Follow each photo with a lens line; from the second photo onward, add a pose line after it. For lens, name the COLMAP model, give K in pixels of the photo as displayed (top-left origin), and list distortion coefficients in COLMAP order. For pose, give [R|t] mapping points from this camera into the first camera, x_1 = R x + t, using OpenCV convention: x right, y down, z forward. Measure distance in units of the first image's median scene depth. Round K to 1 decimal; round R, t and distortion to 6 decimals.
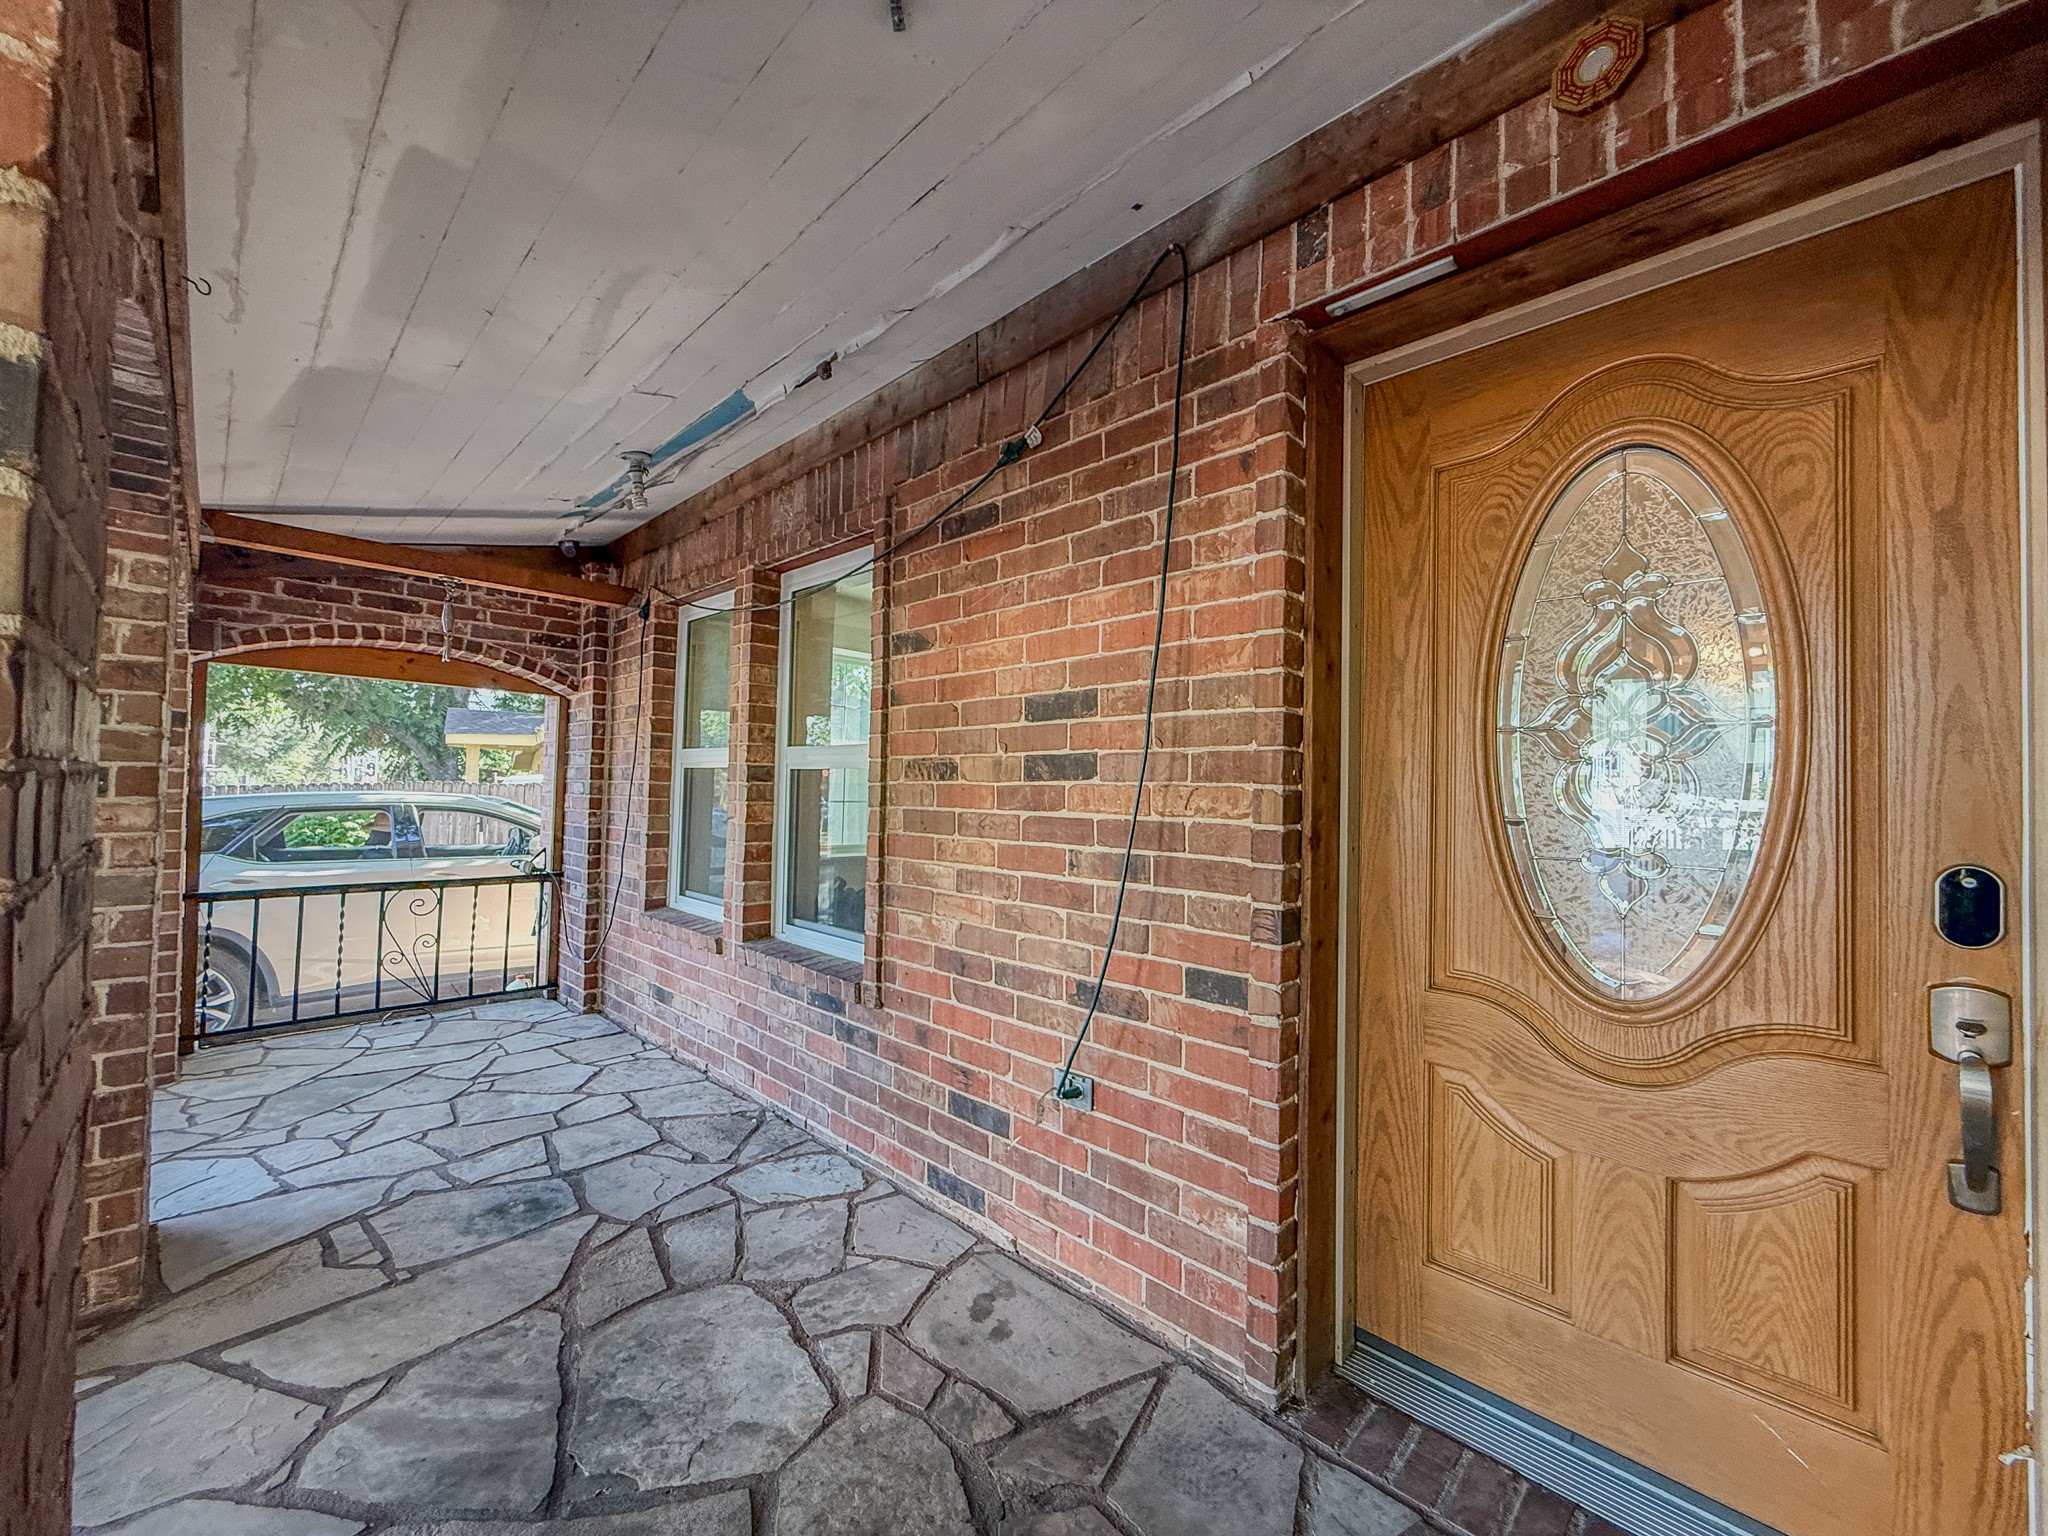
lens RADIAL K [[806.1, 0, 1022.3], [0, 806.1, 771.2], [0, 0, 1]] dist [0.000298, 0.000062]
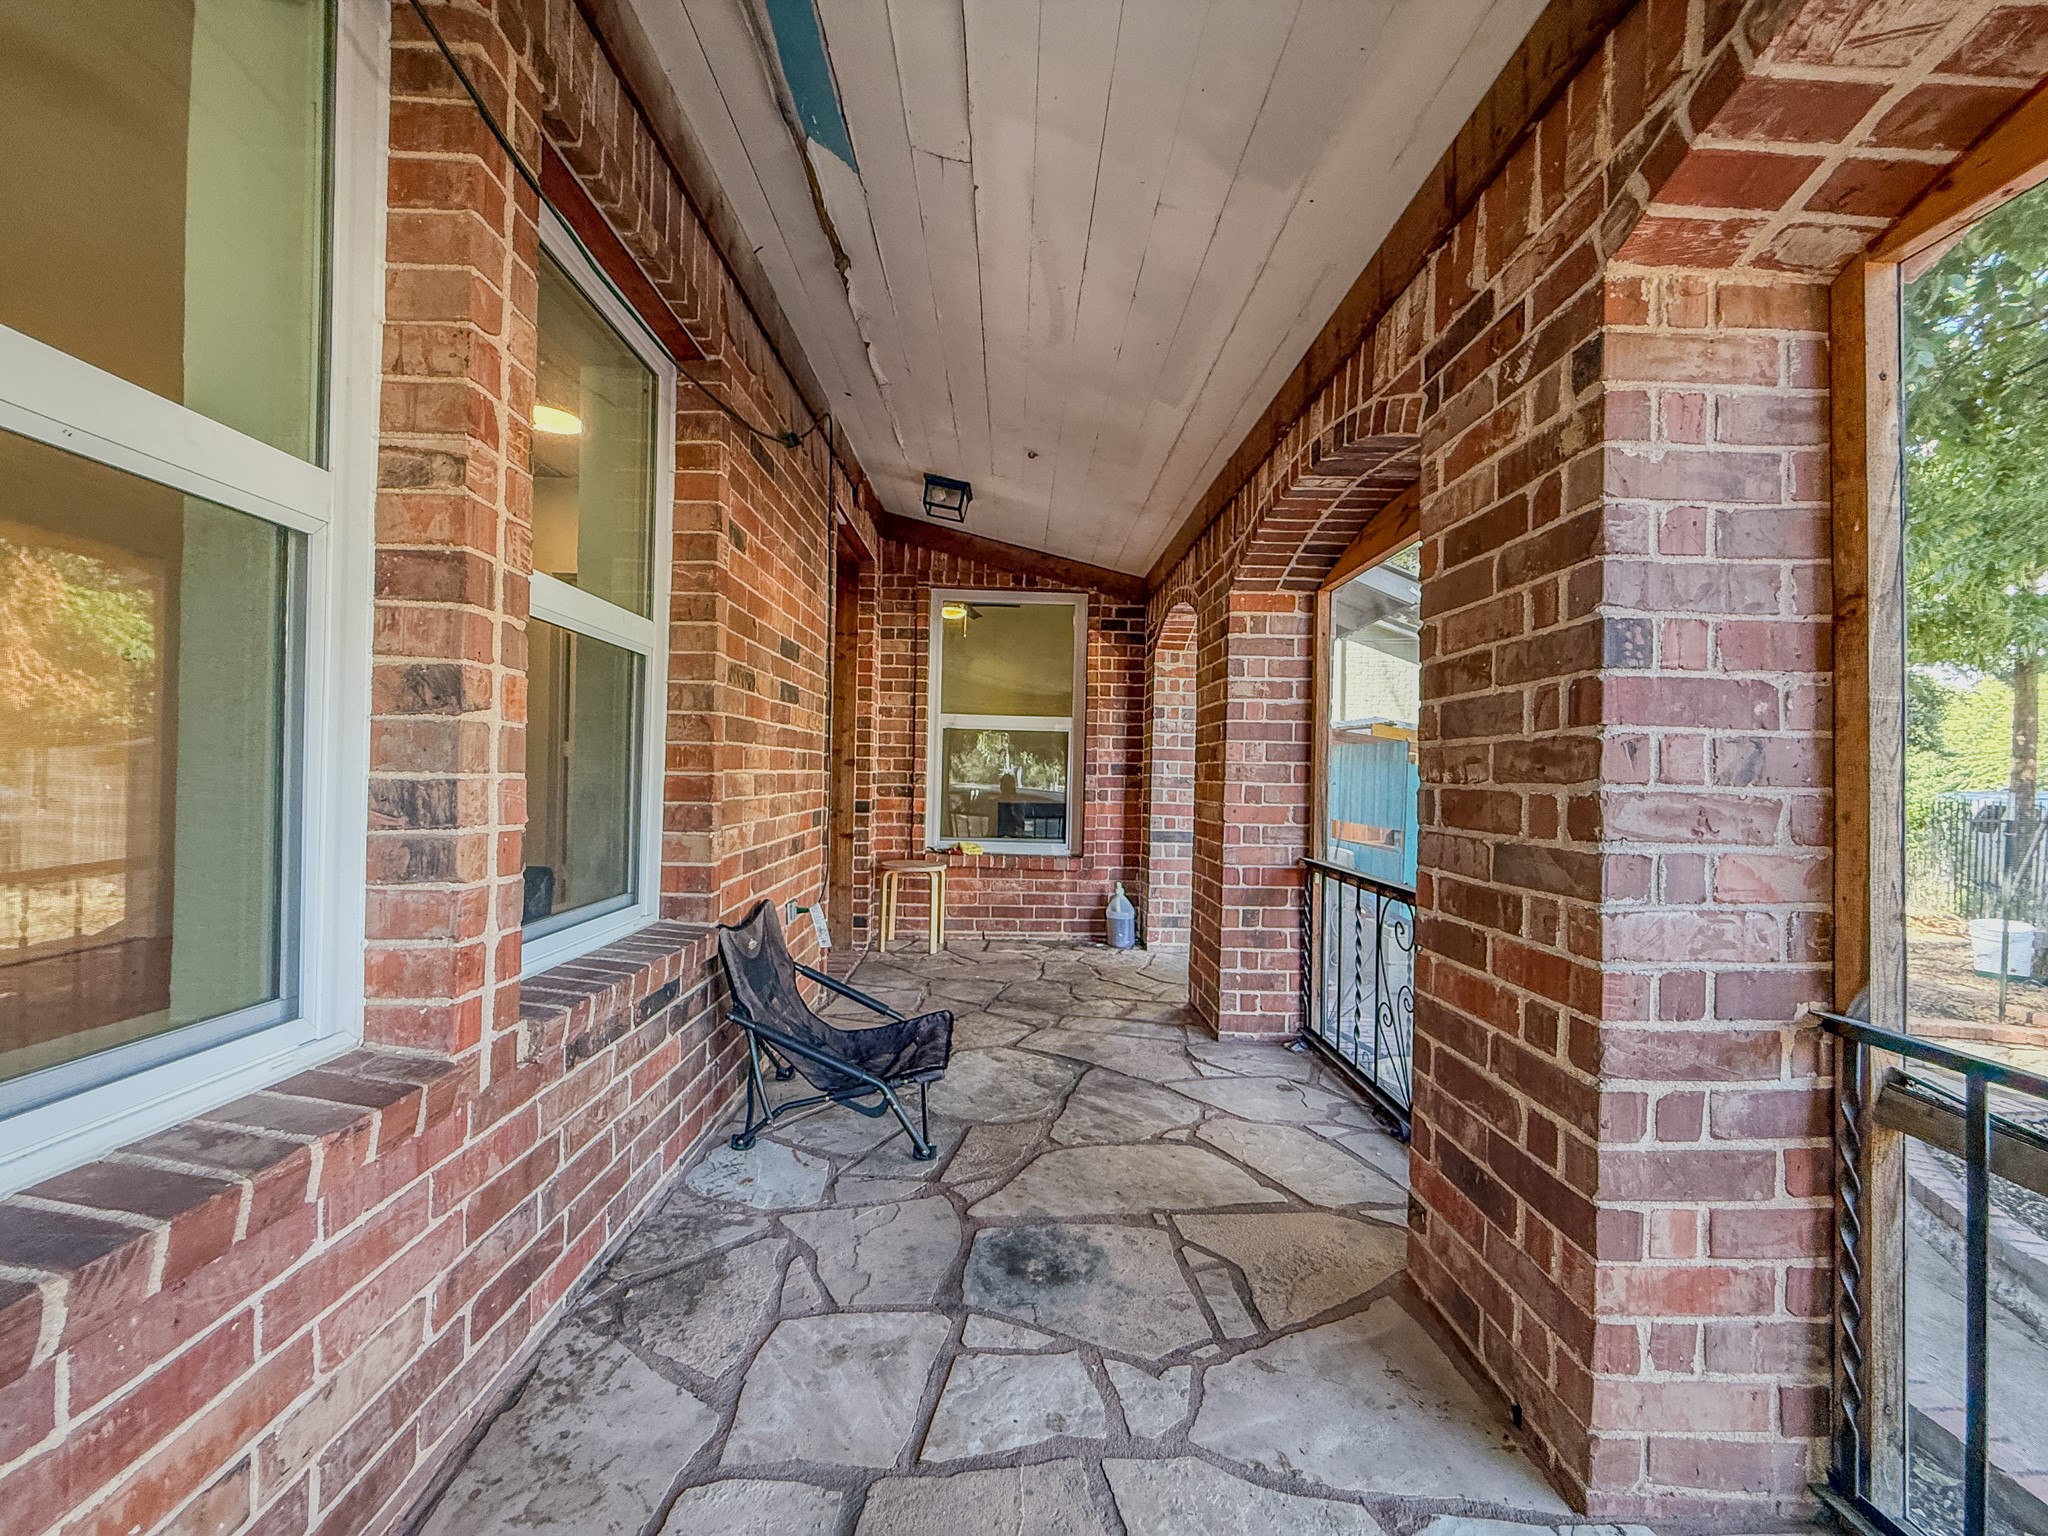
lens RADIAL K [[806.1, 0, 1029.6], [0, 806.1, 769.0], [0, 0, 1]] dist [0.000298, 0.000062]
pose [[-0.717821, -0.027620, 0.695680, -1.133325], [-0.050170, 0.998667, -0.012117, 0.113696], [-0.694418, -0.043600, -0.718250, 1.573883]]
